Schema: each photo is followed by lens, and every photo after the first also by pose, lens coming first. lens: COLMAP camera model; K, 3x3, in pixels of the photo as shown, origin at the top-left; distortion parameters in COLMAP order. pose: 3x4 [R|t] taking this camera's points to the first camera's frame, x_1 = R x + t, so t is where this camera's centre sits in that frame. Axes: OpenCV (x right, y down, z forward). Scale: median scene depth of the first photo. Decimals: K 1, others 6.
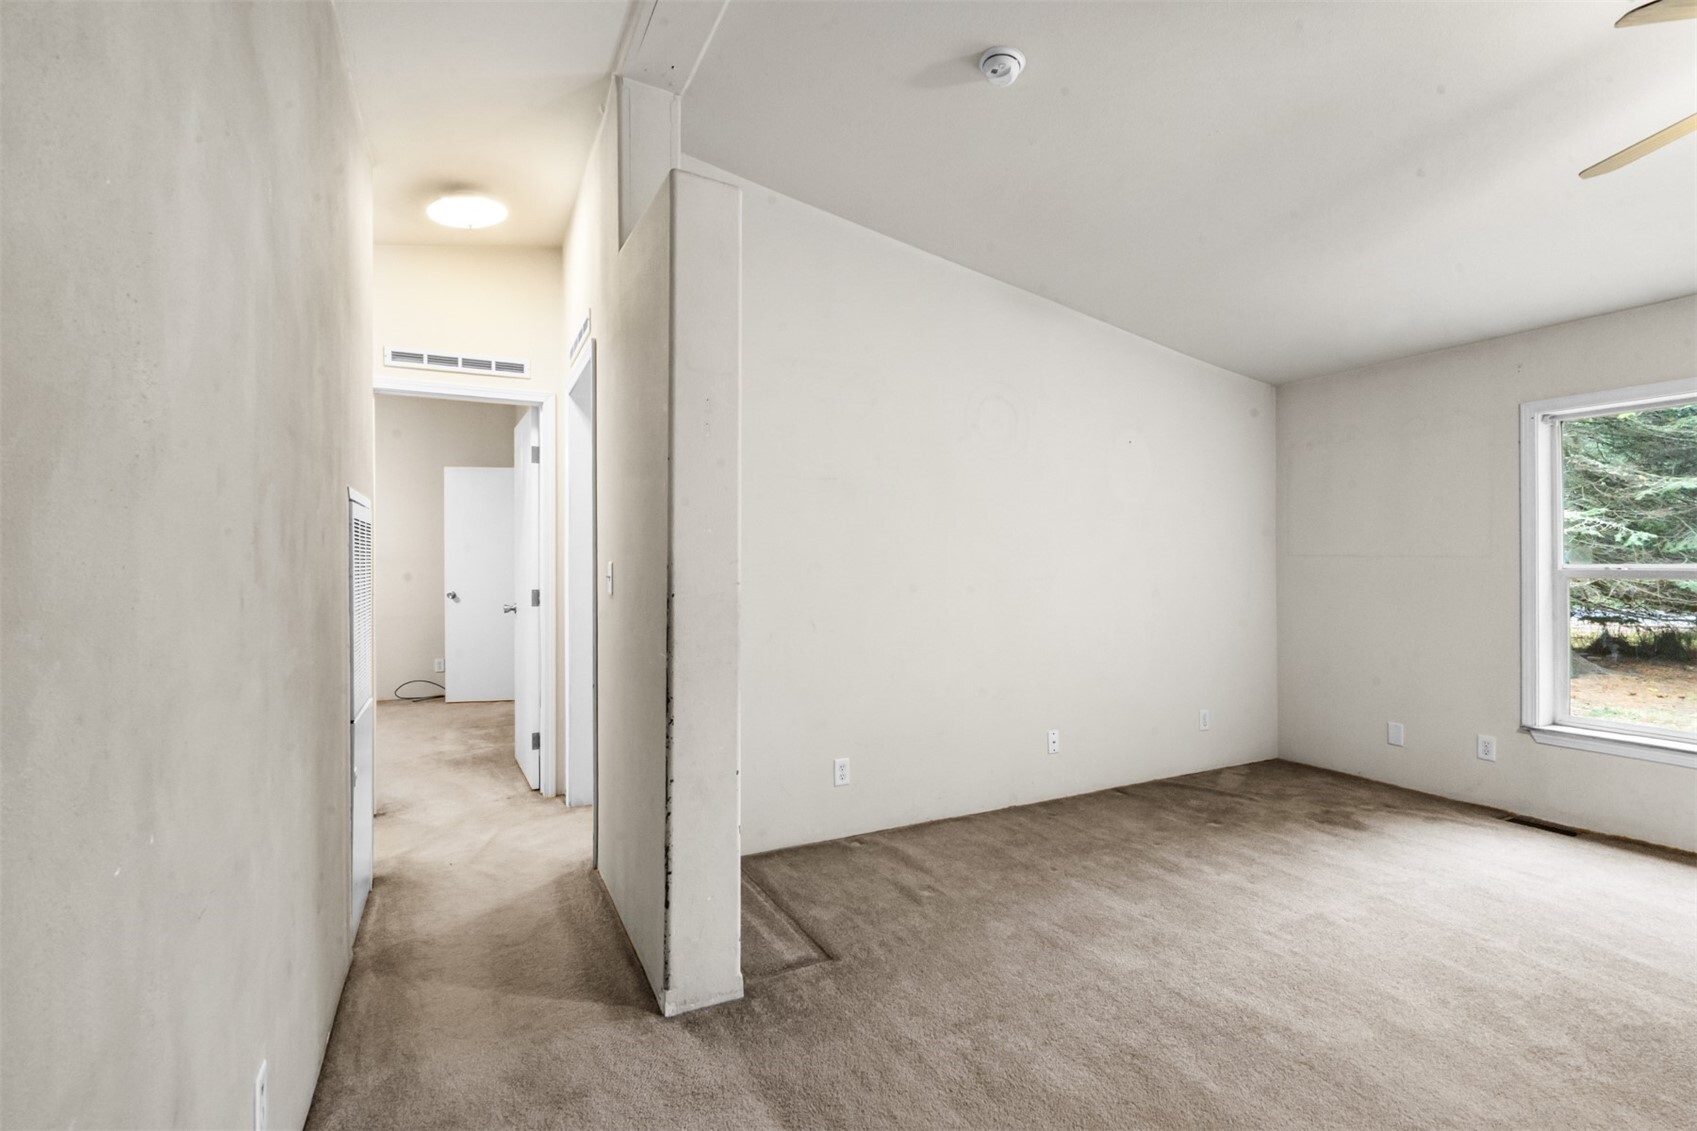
lens RADIAL K [[770.6, 0, 841.3], [0, 770.6, 555.6], [0, 0, 1]] dist [-0.003493, 0.000292]
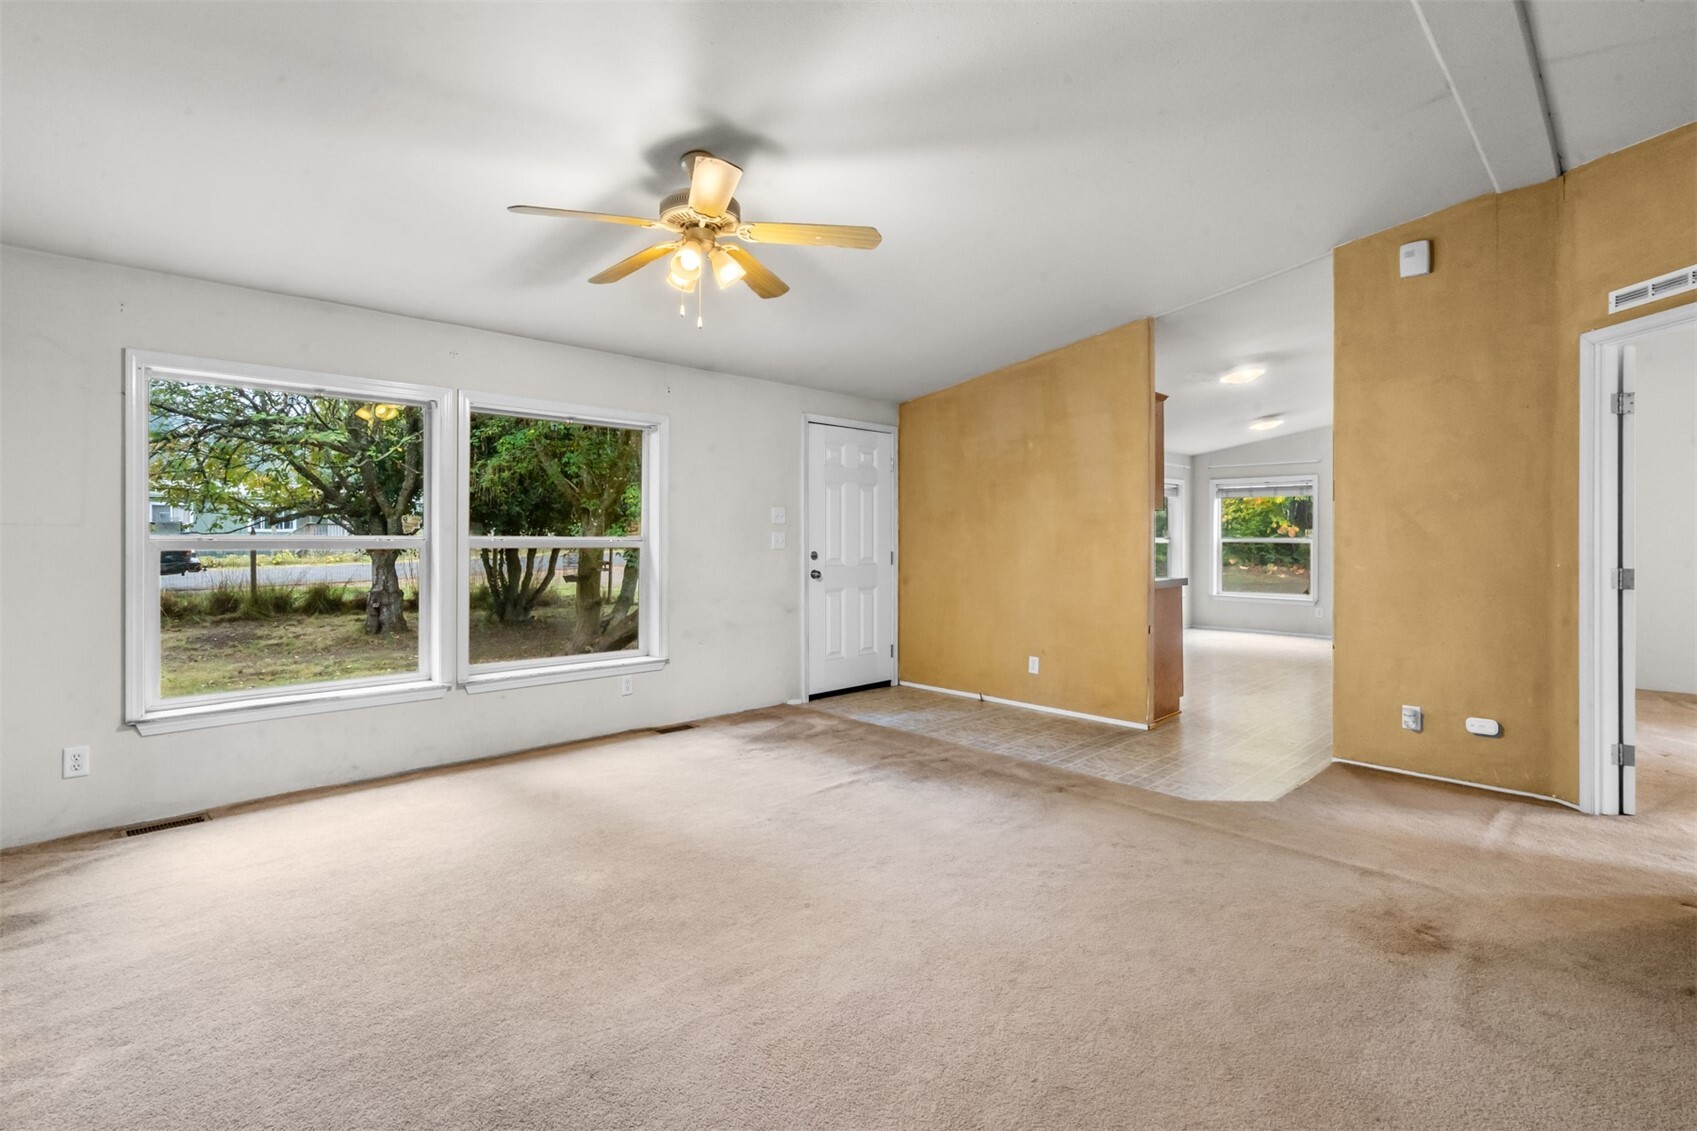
lens RADIAL K [[789.8, 0, 837.0], [0, 789.8, 532.7], [0, 0, 1]] dist [-0.001207, -0.000052]
pose [[-0.296675, 0.003843, 0.954971, -0.213809], [-0.011060, 0.999911, -0.007460, 0.007272], [-0.954914, -0.012775, -0.296607, 0.545585]]
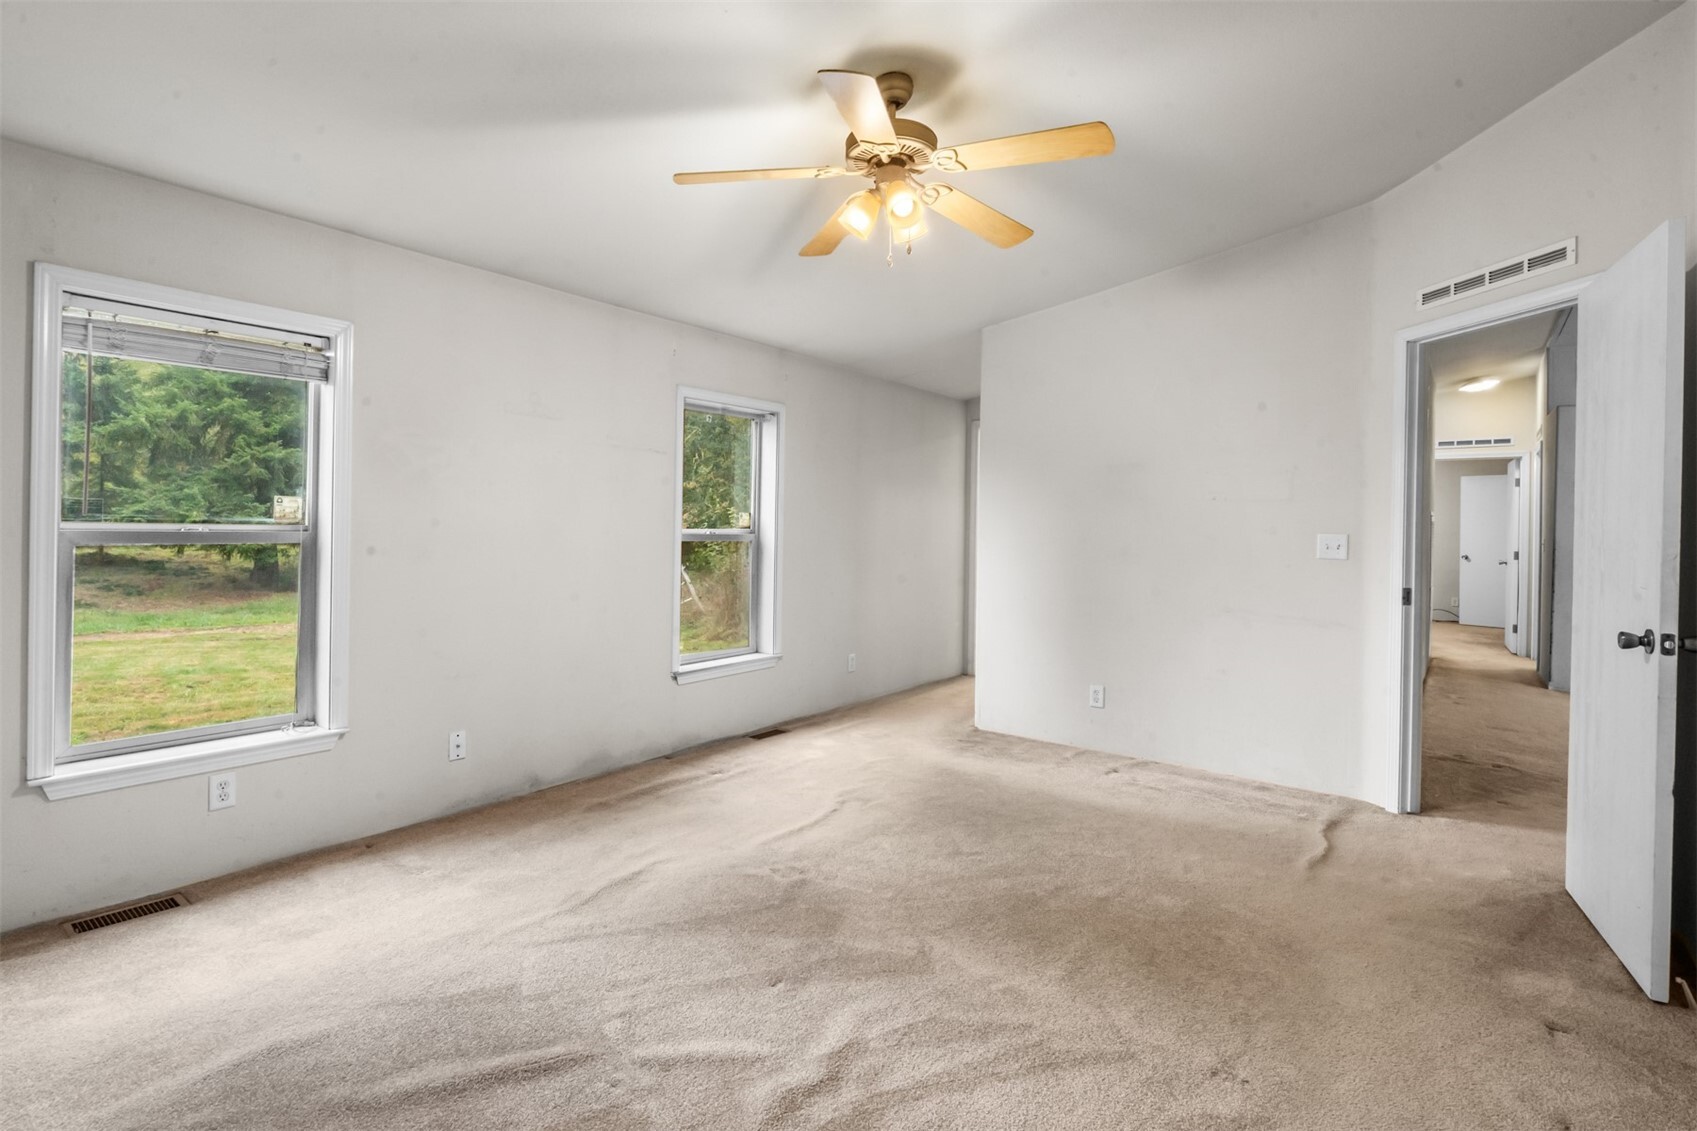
lens RADIAL K [[789.8, 0, 837.0], [0, 789.8, 532.7], [0, 0, 1]] dist [-0.001207, -0.000052]
pose [[0.422615, 0.014140, -0.906199, 0.736458], [-0.008599, 0.999896, 0.011591, -0.012872], [0.906268, 0.002893, 0.422693, -1.507451]]
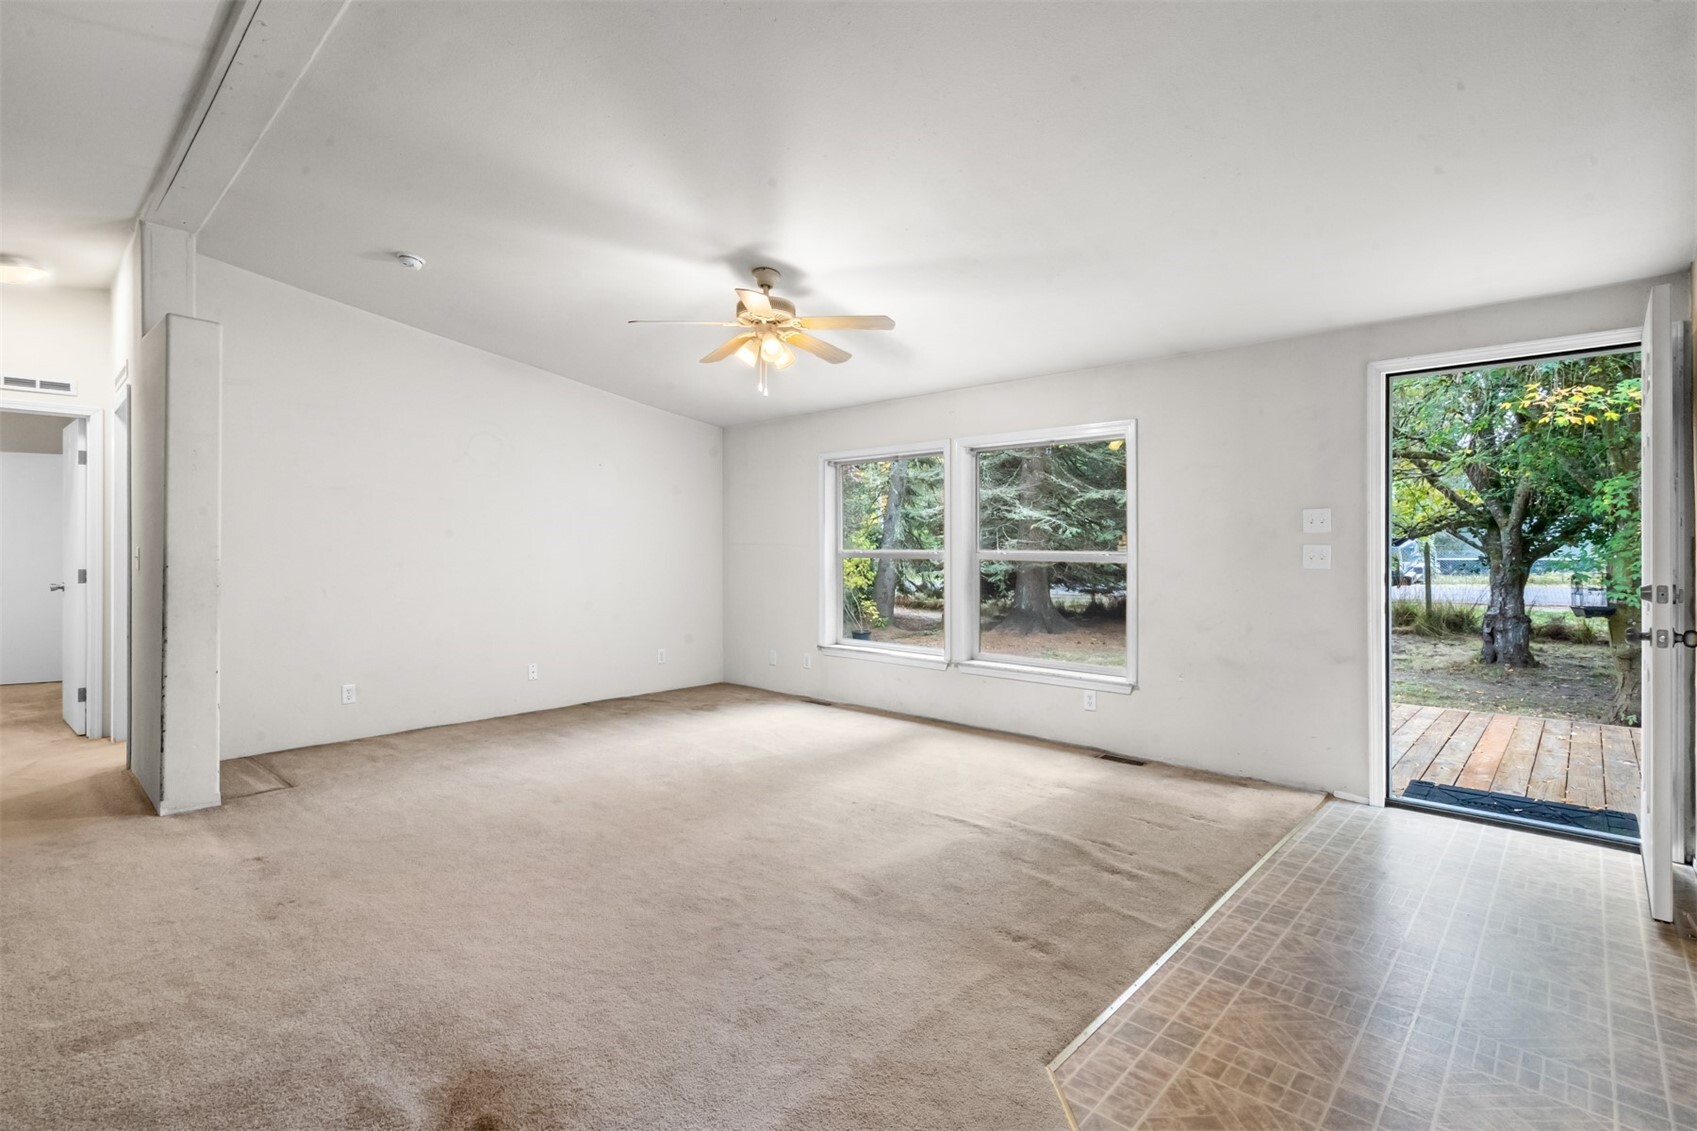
lens RADIAL K [[792.1, 0, 832.0], [0, 792.1, 543.2], [0, 0, 1]] dist [-0.002440, -0.000012]
pose [[0.937890, 0.004566, 0.346902, 0.294301], [-0.005459, 0.999984, 0.001596, -0.005773], [-0.346889, -0.003390, 0.937900, -0.608356]]
